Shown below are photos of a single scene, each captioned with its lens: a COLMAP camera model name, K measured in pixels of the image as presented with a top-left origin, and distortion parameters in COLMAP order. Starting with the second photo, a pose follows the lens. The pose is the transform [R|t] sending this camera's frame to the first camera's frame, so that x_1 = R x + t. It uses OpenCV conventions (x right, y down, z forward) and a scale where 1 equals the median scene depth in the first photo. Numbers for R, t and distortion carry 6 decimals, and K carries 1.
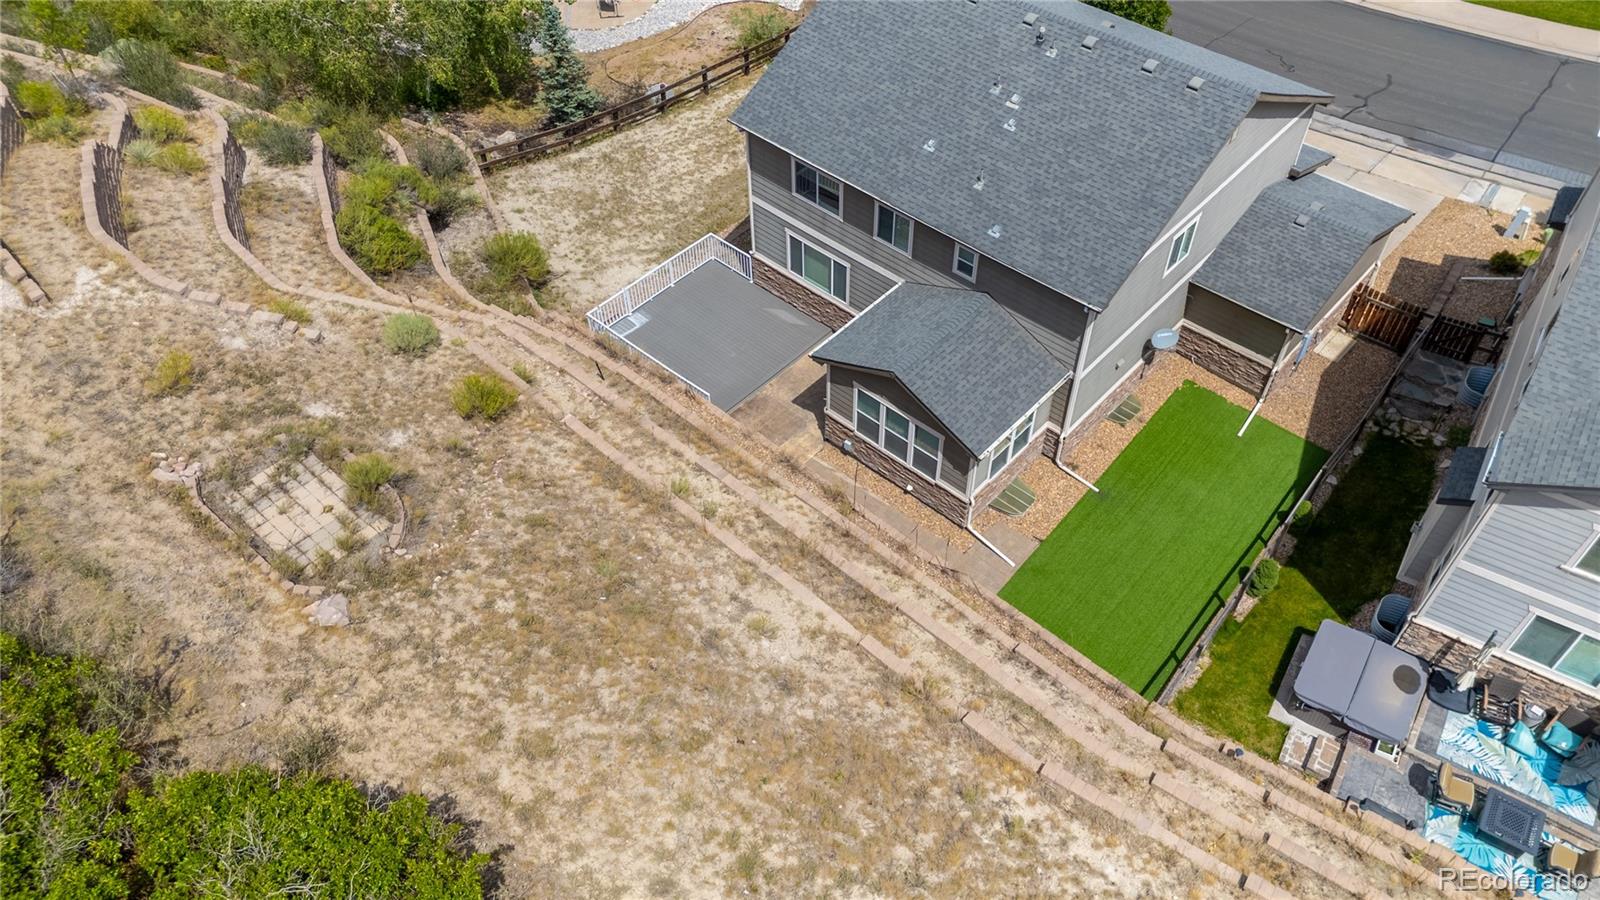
lens RADIAL K [[1181.0, 0, 794.9], [0, 1181.0, 448.5], [0, 0, 1]] dist [0.072455, -0.054674]
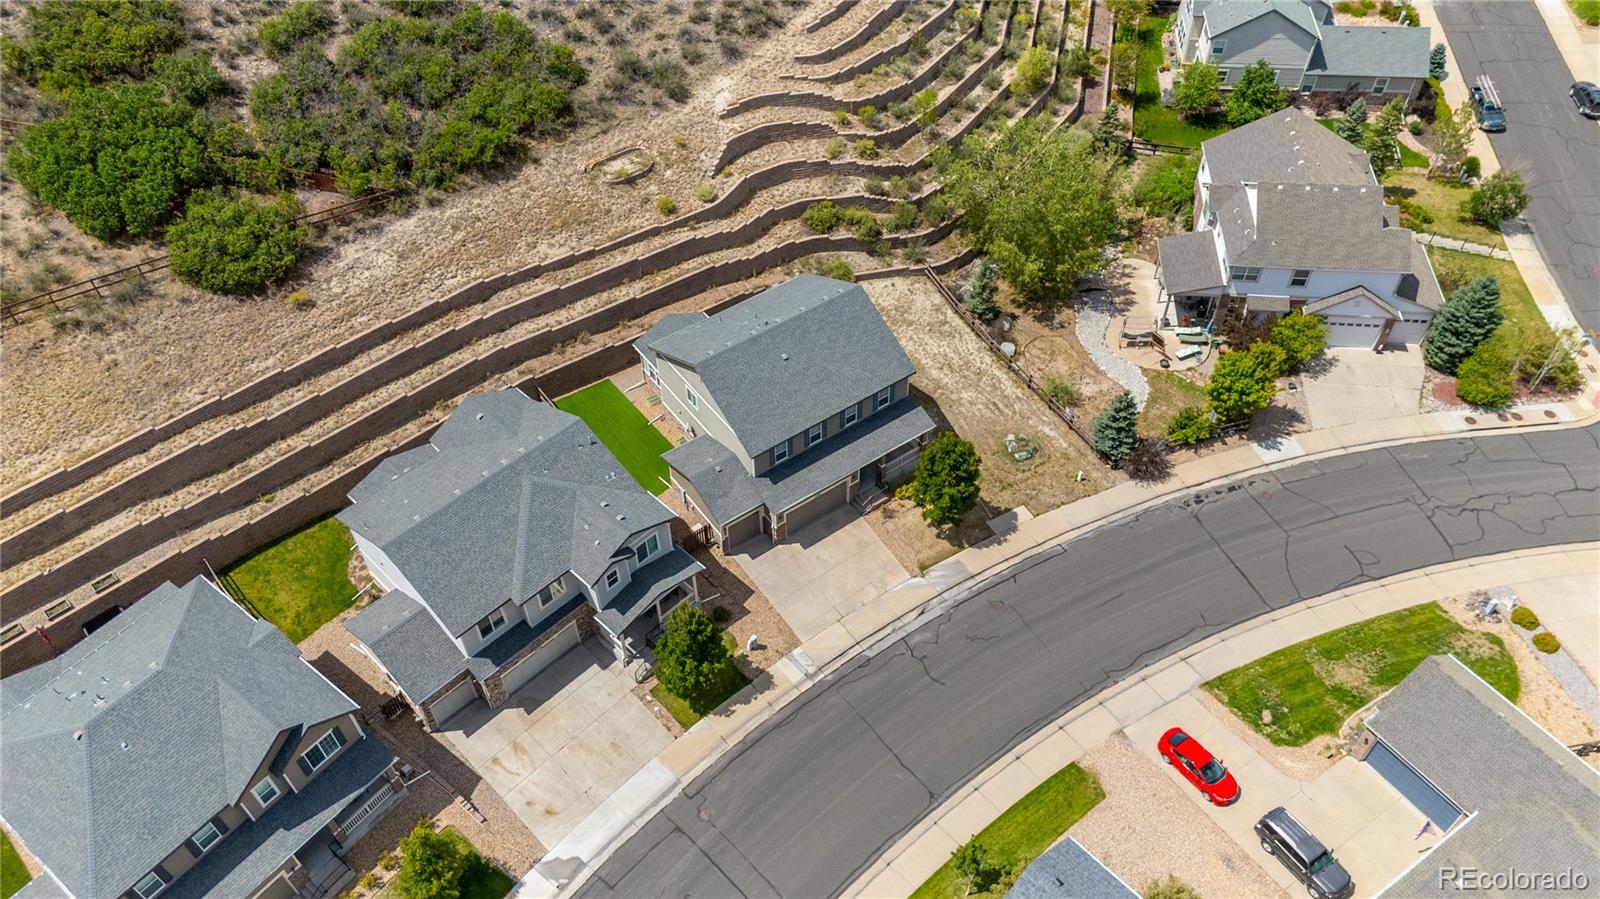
lens RADIAL K [[1181.0, 0, 794.9], [0, 1181.0, 448.0], [0, 0, 1]] dist [0.072455, -0.054674]
pose [[-0.218183, 0.739235, -0.637125, 2.323186], [-0.717306, 0.321192, 0.618310, -2.187629], [0.661716, 0.591918, 0.460179, 0.148335]]
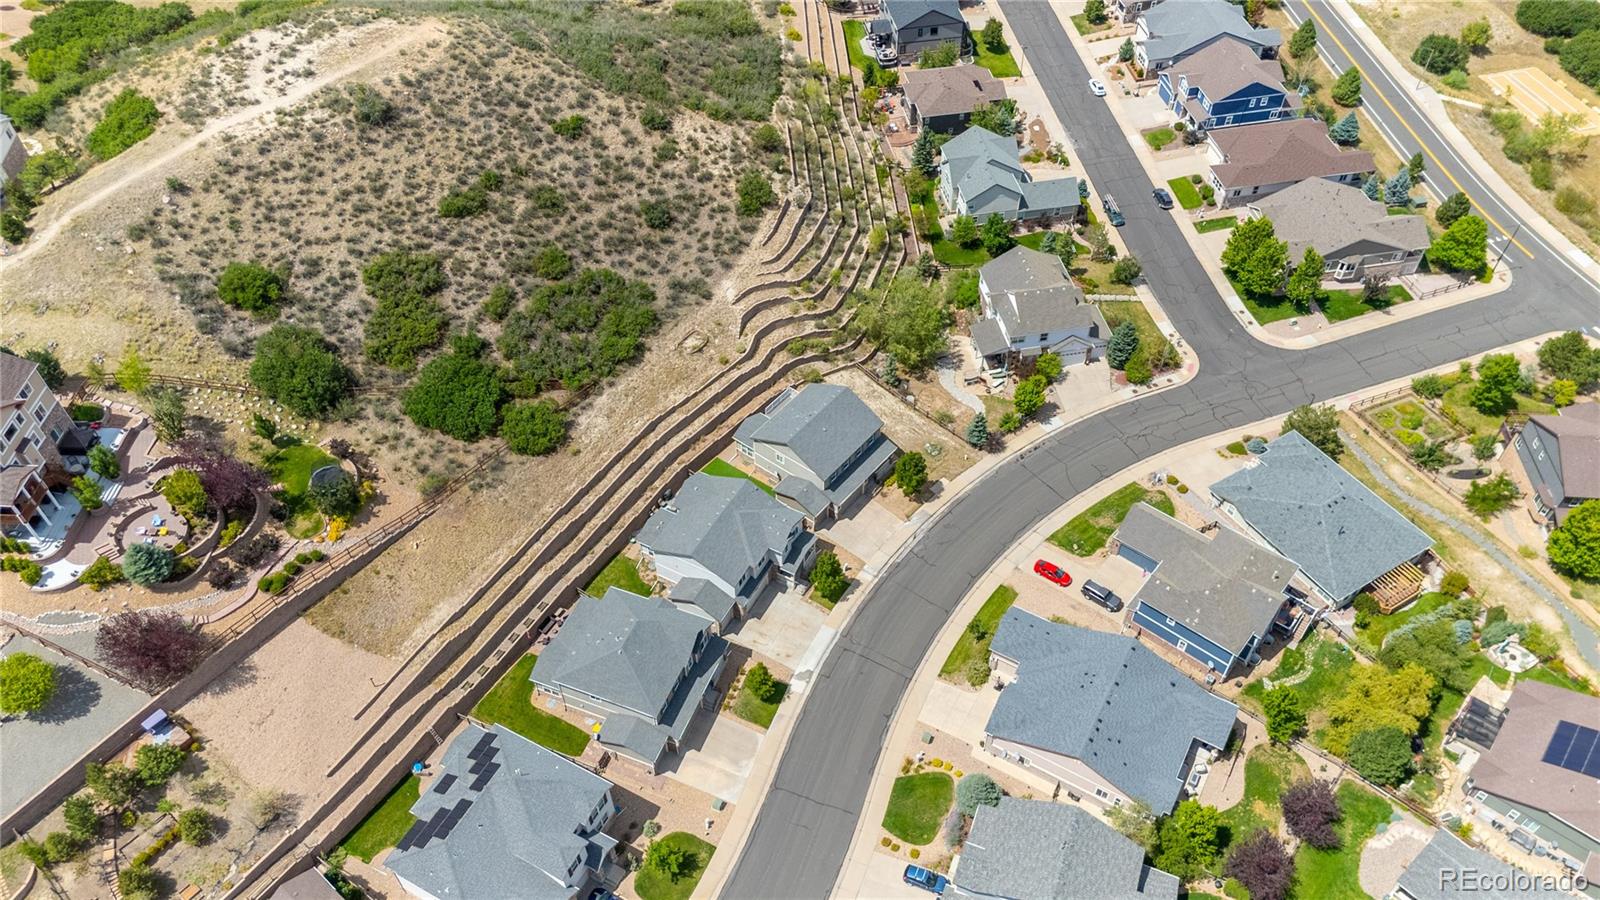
lens RADIAL K [[1181.0, 0, 794.9], [0, 1181.0, 448.5], [0, 0, 1]] dist [0.072455, -0.054674]
pose [[0.063059, 0.750493, -0.657863, 4.244476], [-0.742507, 0.475736, 0.471549, -3.071055], [0.666863, 0.458733, 0.587246, -2.169050]]
